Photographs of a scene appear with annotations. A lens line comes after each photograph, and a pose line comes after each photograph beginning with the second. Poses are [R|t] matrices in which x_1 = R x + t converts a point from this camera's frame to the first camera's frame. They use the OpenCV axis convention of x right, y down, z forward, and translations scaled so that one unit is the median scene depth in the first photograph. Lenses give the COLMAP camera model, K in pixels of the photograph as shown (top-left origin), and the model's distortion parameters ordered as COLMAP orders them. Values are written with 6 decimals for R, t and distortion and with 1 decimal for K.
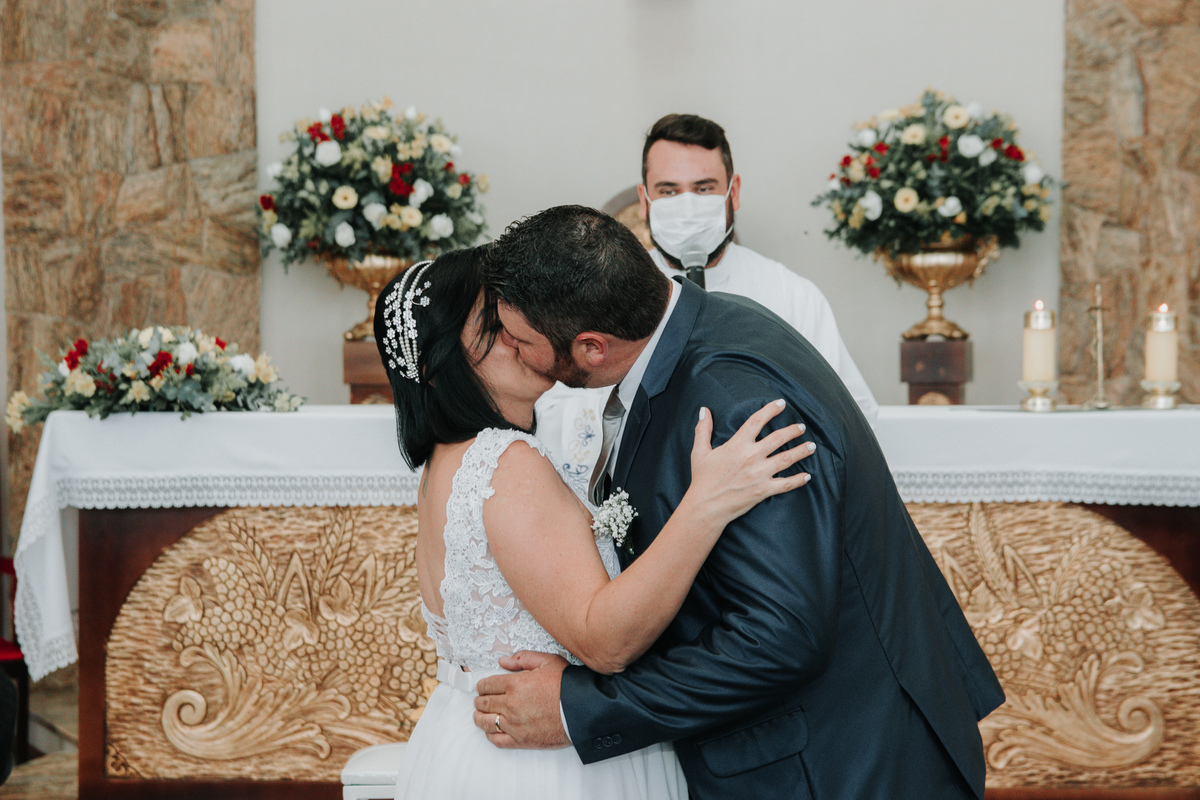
lens RADIAL K [[2614.0, 0, 604.4], [0, 2614.0, 425.0], [0, 0, 1]] dist [0.226920, 0.258275]
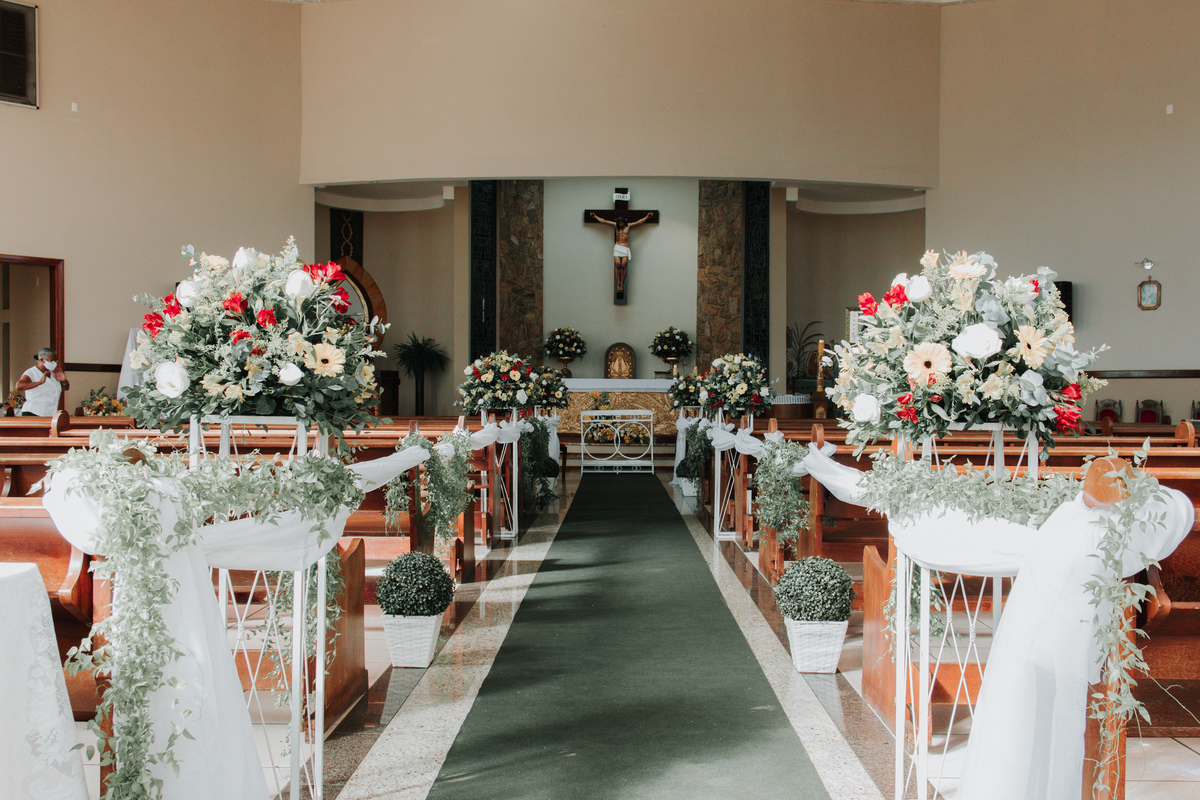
lens RADIAL K [[1164.9, 0, 592.3], [0, 1164.9, 426.5], [0, 0, 1]] dist [-0.045292, 0.028045]
pose [[0.999930, 0.011304, -0.003536, -0.024968], [-0.011346, 0.999862, -0.012134, 0.107892], [0.003399, 0.012174, 0.999920, -1.388202]]
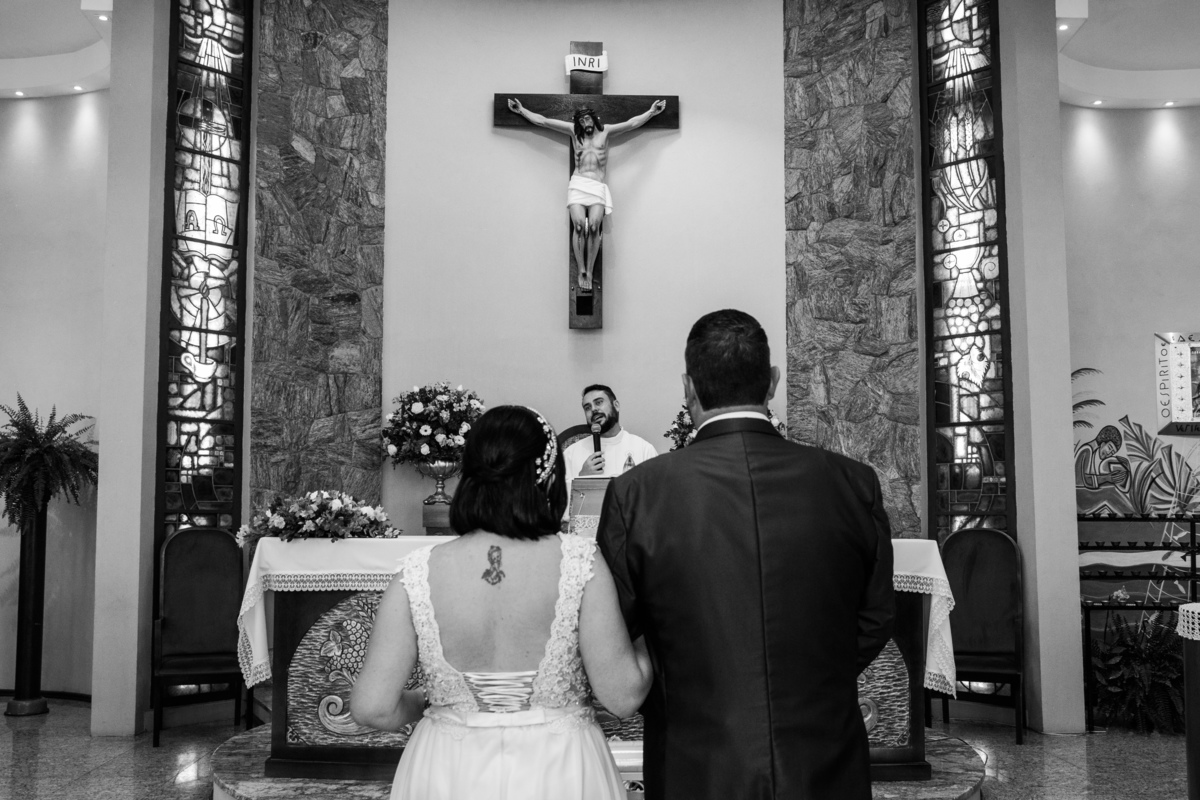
lens RADIAL K [[1164.9, 0, 592.3], [0, 1164.9, 426.5], [0, 0, 1]] dist [-0.045292, 0.028045]
pose [[0.998967, 0.007658, 0.044798, -0.014284], [-0.002774, 0.994137, -0.108094, 0.003429], [-0.045363, 0.107858, 0.993131, 0.140078]]
